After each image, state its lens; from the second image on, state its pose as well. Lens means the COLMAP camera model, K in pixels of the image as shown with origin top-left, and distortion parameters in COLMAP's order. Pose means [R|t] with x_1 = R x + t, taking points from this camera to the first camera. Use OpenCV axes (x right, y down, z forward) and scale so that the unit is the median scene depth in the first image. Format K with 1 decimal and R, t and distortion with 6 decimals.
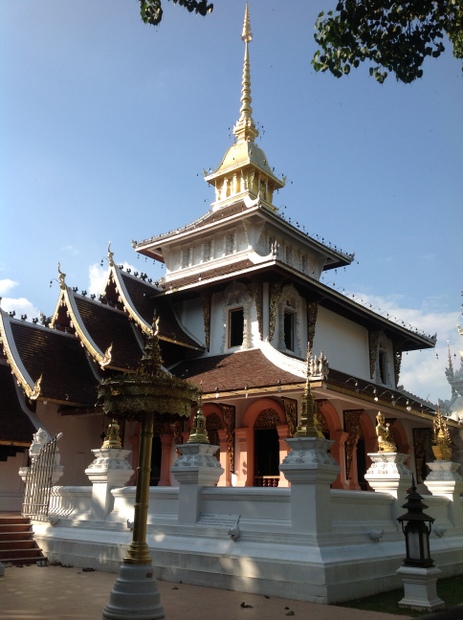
lens RADIAL K [[574.7, 0, 231.5], [0, 574.7, 310.0], [0, 0, 1]] dist [0.009093, 0.005354]
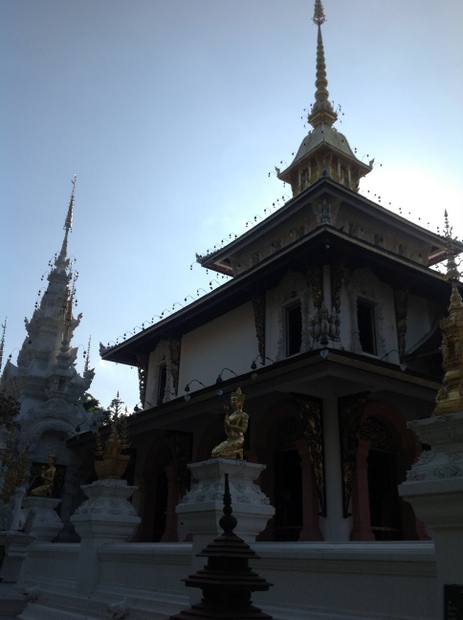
lens RADIAL K [[574.7, 0, 231.5], [0, 574.7, 310.0], [0, 0, 1]] dist [0.009093, 0.005354]
pose [[0.958151, -0.110225, -0.264191, 0.133528], [0.084535, 0.990686, -0.106745, 0.080653], [0.273496, 0.079945, 0.958545, 0.241968]]
